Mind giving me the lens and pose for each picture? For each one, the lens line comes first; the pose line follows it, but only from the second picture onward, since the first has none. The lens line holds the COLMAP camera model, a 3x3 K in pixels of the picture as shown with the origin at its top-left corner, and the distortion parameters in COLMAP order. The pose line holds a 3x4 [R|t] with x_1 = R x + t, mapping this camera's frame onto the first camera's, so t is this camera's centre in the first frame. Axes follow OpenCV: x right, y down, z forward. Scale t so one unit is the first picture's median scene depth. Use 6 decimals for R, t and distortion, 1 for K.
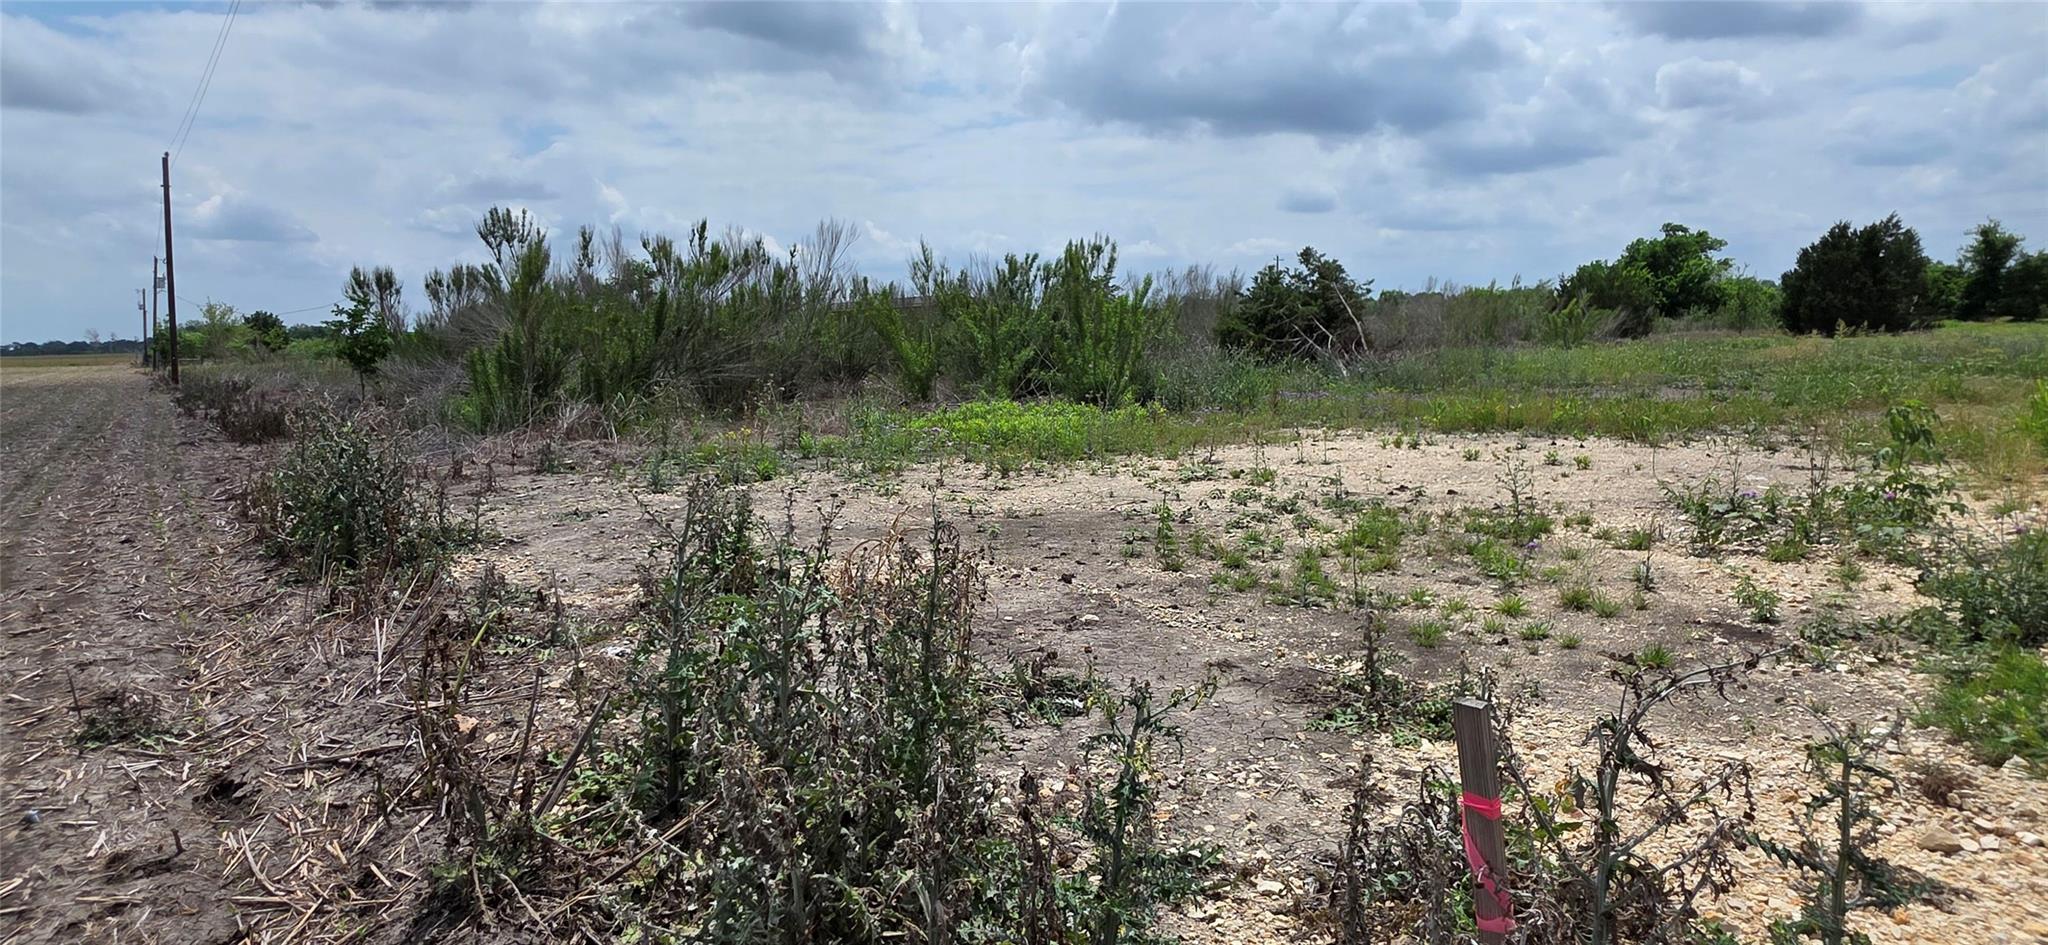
lens RADIAL K [[1101.8, 0, 1024.1], [0, 1101.8, 390.7], [0, 0, 1]] dist [-0.001798, -0.000571]
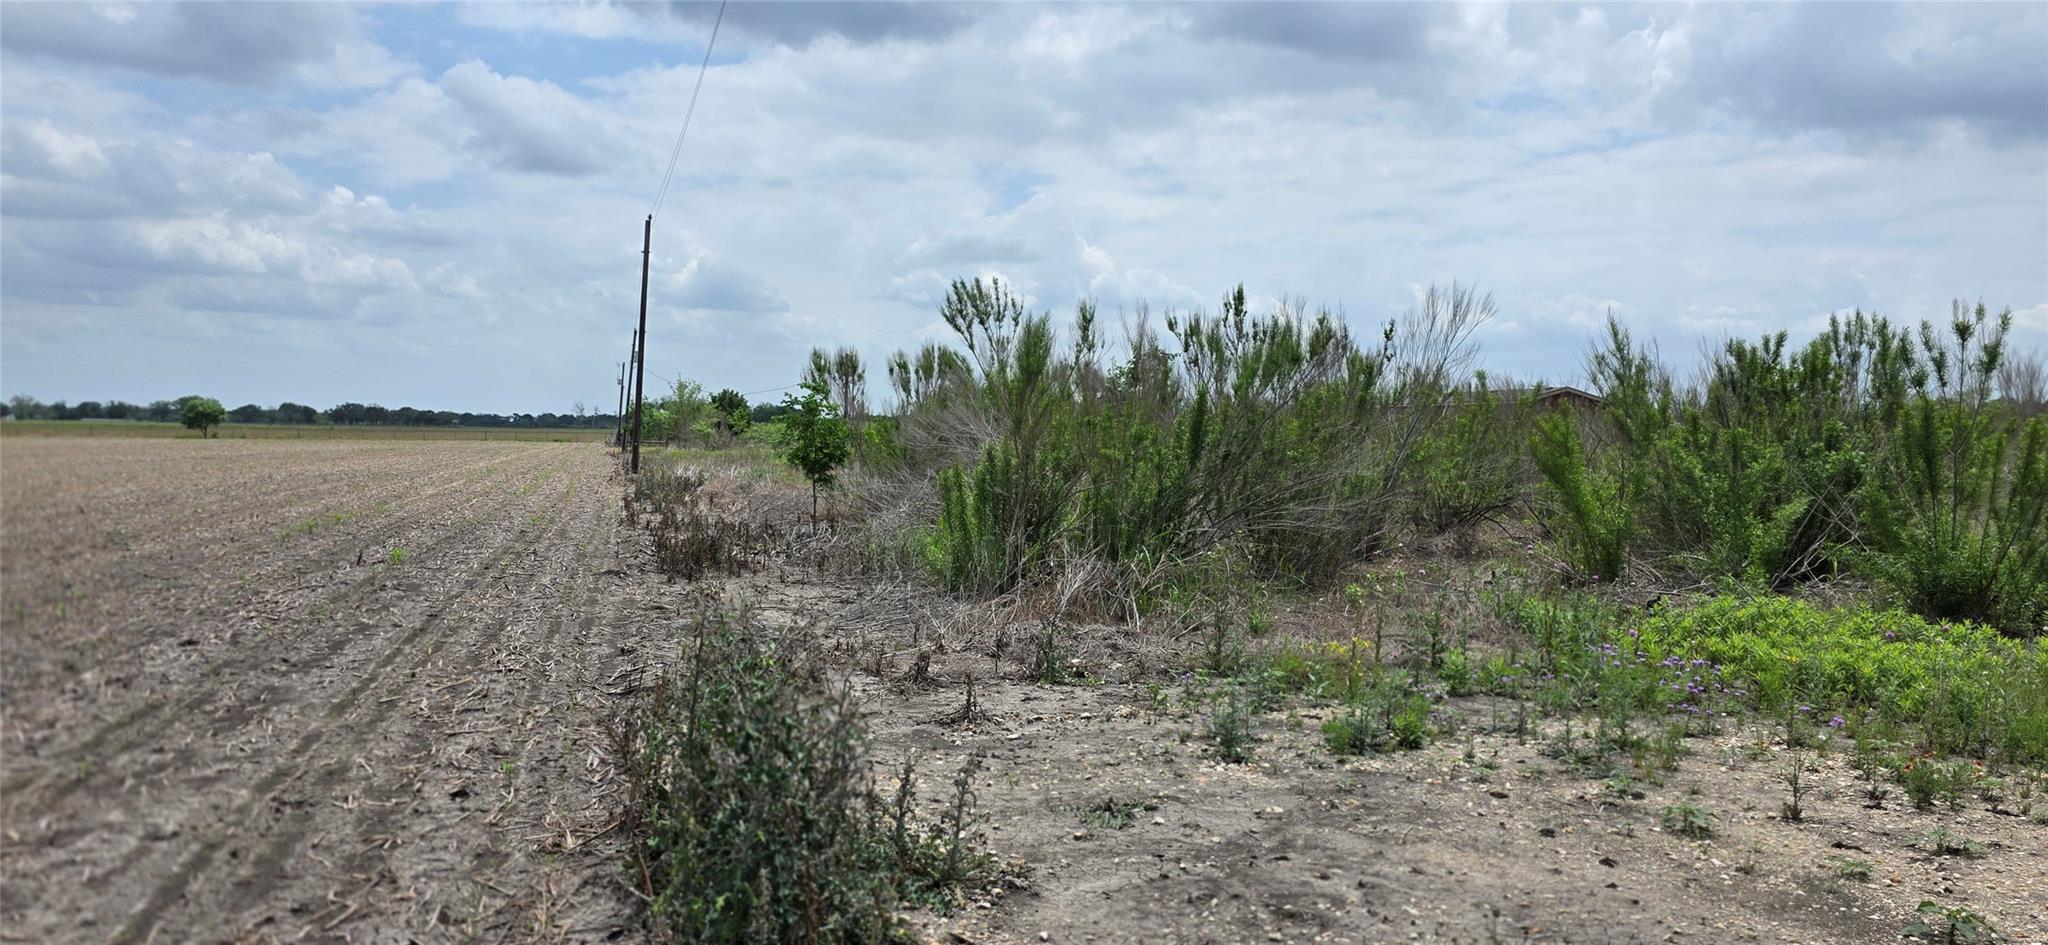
lens RADIAL K [[1282.9, 0, 1024.2], [0, 1282.9, 472.2], [0, 0, 1]] dist [0.035504, -0.001345]
pose [[0.923653, 0.049527, -0.380015, -0.071319], [-0.052328, 0.998626, 0.002962, -0.021203], [0.379640, 0.017149, 0.924975, 0.128715]]
